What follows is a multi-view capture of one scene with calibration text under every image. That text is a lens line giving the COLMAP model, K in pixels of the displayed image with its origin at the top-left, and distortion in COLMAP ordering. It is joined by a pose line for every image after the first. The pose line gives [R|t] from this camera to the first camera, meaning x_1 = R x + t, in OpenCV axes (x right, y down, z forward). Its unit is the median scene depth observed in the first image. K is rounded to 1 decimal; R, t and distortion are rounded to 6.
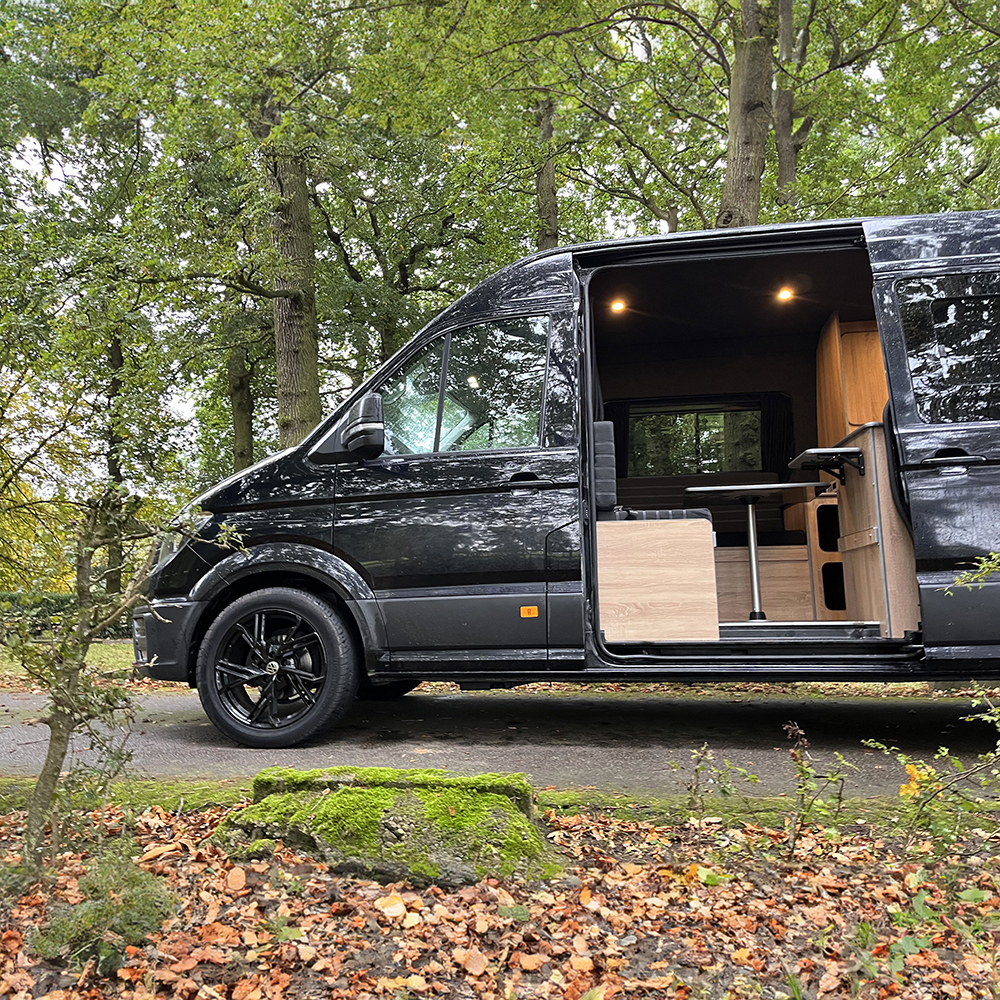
lens RADIAL K [[754.9, 0, 475.2], [0, 754.9, 499.7], [0, 0, 1]] dist [0.021573, 0.000565]
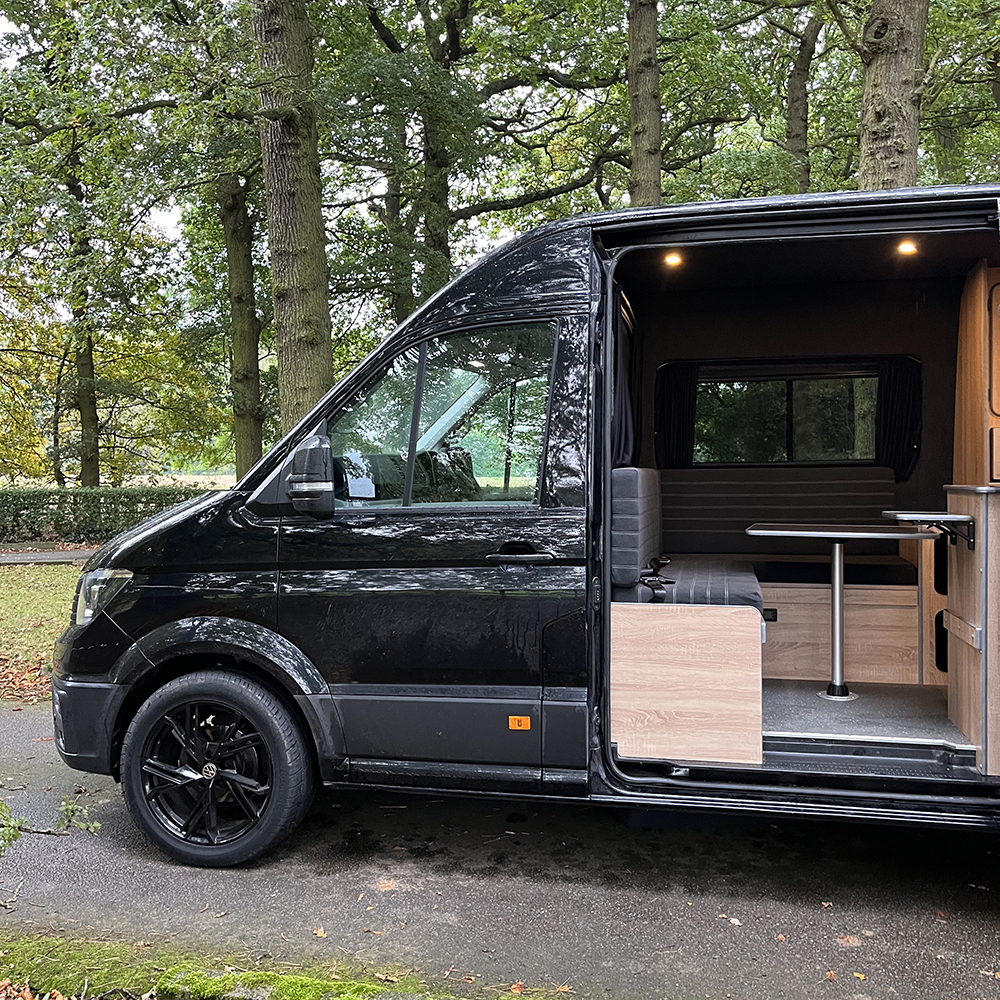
lens RADIAL K [[1010.5, 0, 499.4], [0, 1010.5, 449.0], [0, 0, 1]] dist [0.004972, 0.020350]
pose [[0.996926, 0.008231, -0.077914, 0.124818], [0.004204, 0.987413, 0.158104, -0.288086], [0.078235, -0.157946, 0.984344, 0.002218]]
